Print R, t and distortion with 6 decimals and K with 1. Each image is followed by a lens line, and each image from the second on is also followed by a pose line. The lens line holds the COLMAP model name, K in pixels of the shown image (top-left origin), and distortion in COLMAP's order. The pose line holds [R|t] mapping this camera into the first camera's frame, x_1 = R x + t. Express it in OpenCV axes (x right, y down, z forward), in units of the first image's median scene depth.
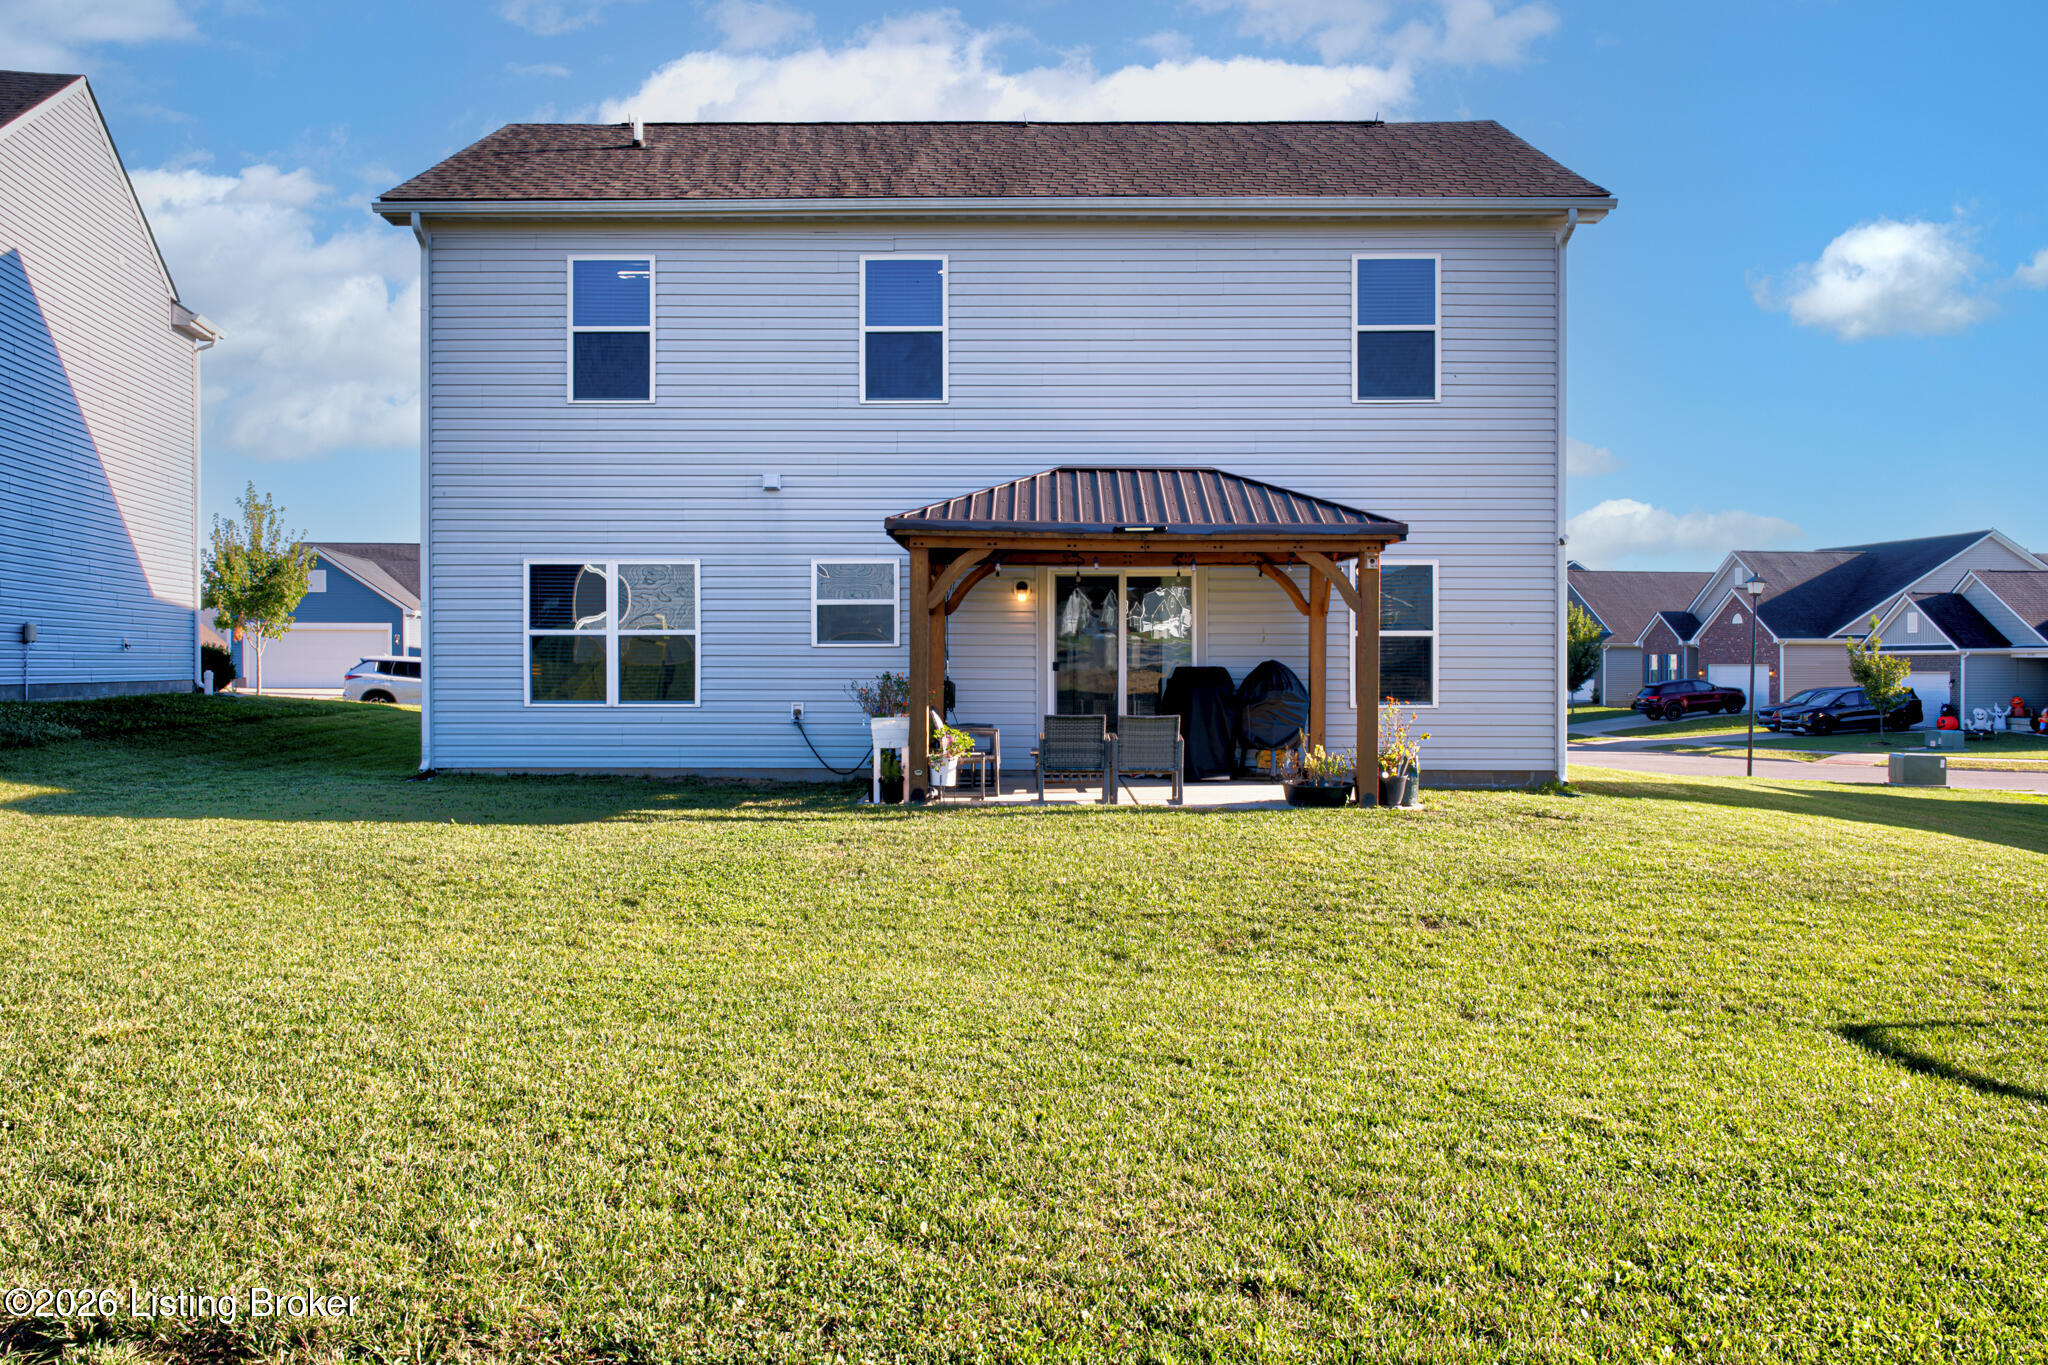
lens RADIAL K [[1660.5, 0, 1031.1], [0, 1660.5, 628.2], [0, 0, 1]] dist [-0.002798, -0.000318]
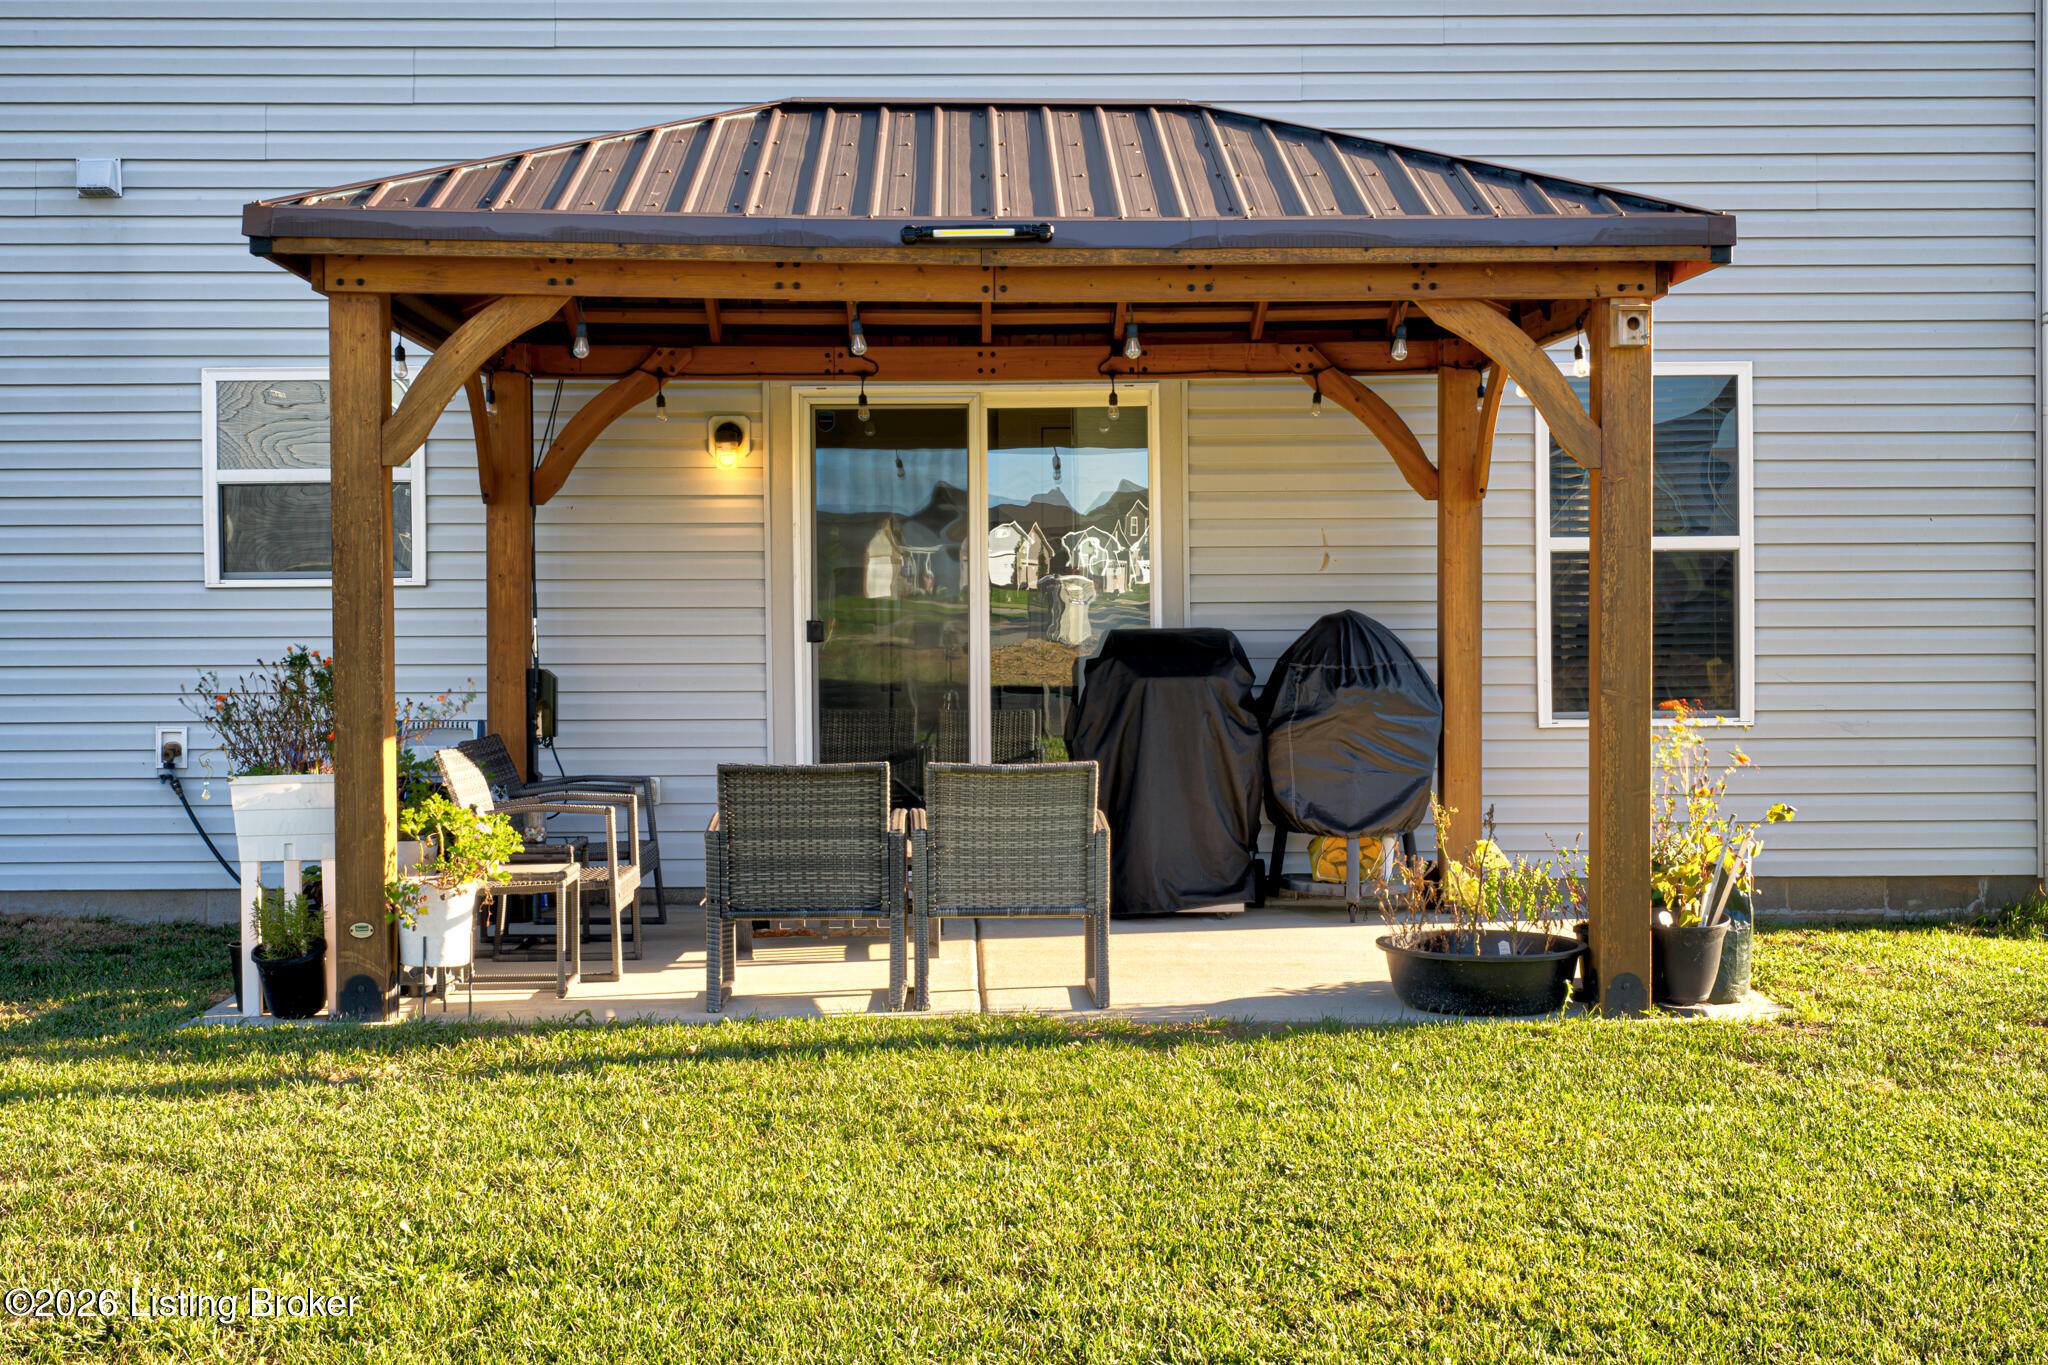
lens RADIAL K [[2740.5, 0, 1022.5], [0, 2740.5, 600.8], [0, 0, 1]] dist [0.019354, 0.027128]
pose [[0.999434, -0.007987, 0.032668, 0.052107], [0.007711, 0.999933, 0.008576, 0.012245], [-0.032734, -0.008319, 0.999429, 0.394413]]
